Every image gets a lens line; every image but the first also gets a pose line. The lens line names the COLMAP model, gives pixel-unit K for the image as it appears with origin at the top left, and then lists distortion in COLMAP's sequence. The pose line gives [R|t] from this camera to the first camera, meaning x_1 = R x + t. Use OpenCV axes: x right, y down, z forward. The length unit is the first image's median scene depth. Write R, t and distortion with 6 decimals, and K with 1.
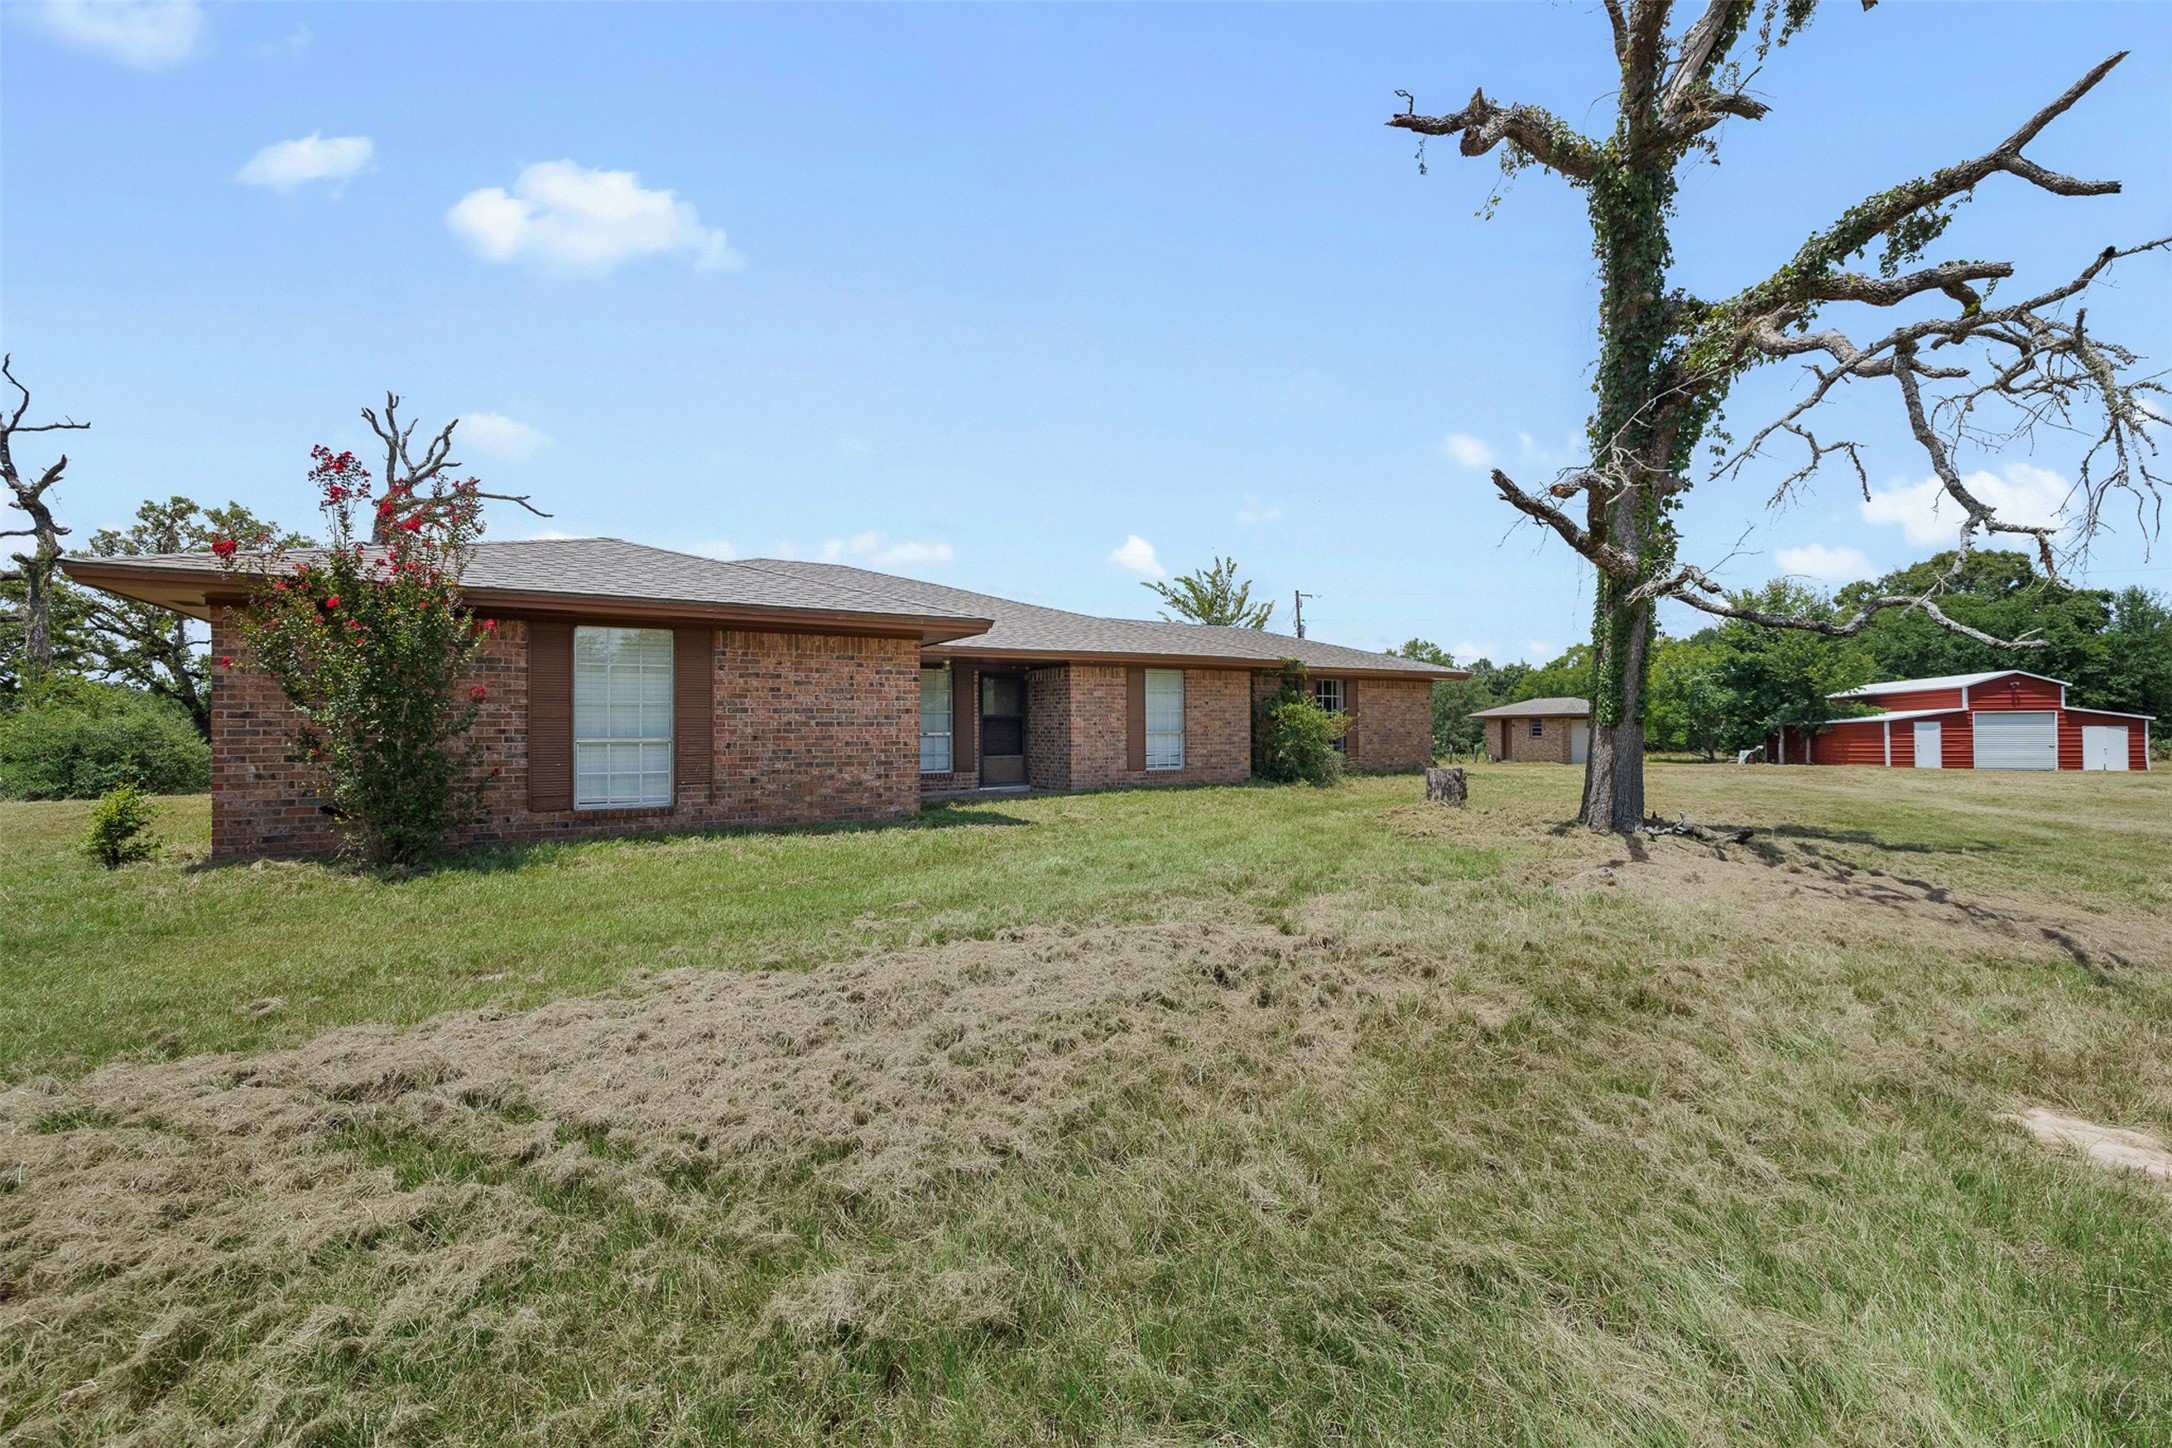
lens RADIAL K [[914.1, 0, 1087.1], [0, 914.1, 731.6], [0, 0, 1]] dist [-0.002319, -0.000529]
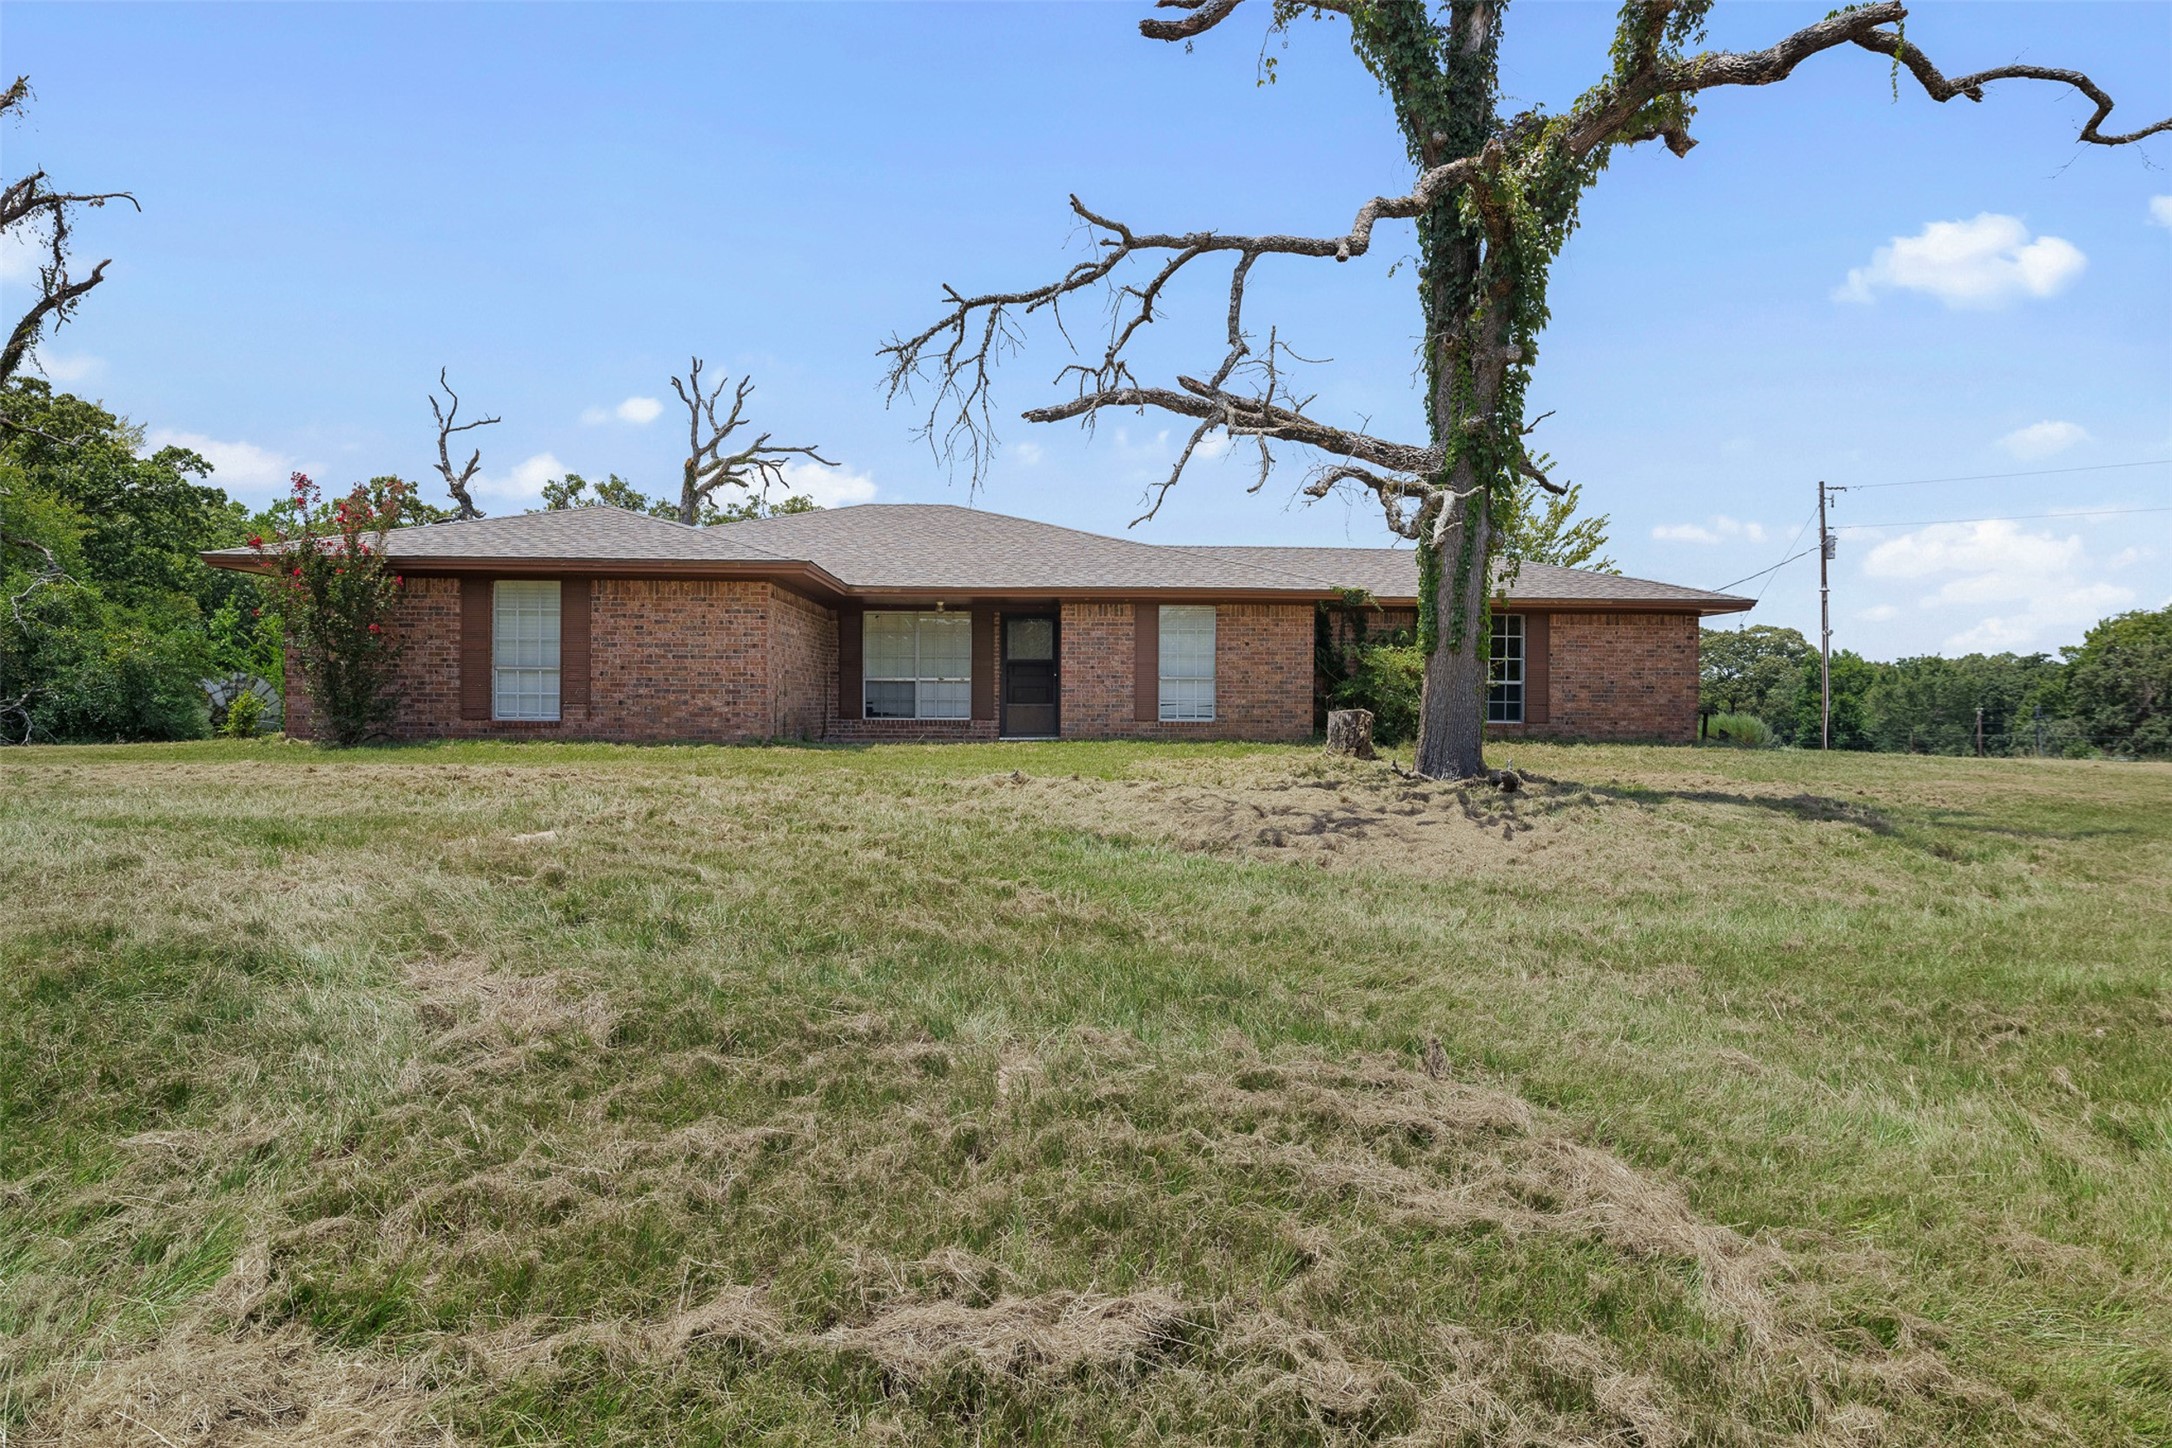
lens RADIAL K [[1312.9, 0, 1077.2], [0, 1312.9, 721.7], [0, 0, 1]] dist [-0.008997, 0.001070]
pose [[0.874104, 0.014565, -0.485520, 0.611103], [-0.012754, 0.999894, 0.007034, 0.035541], [0.485571, 0.000044, 0.874197, -0.138207]]
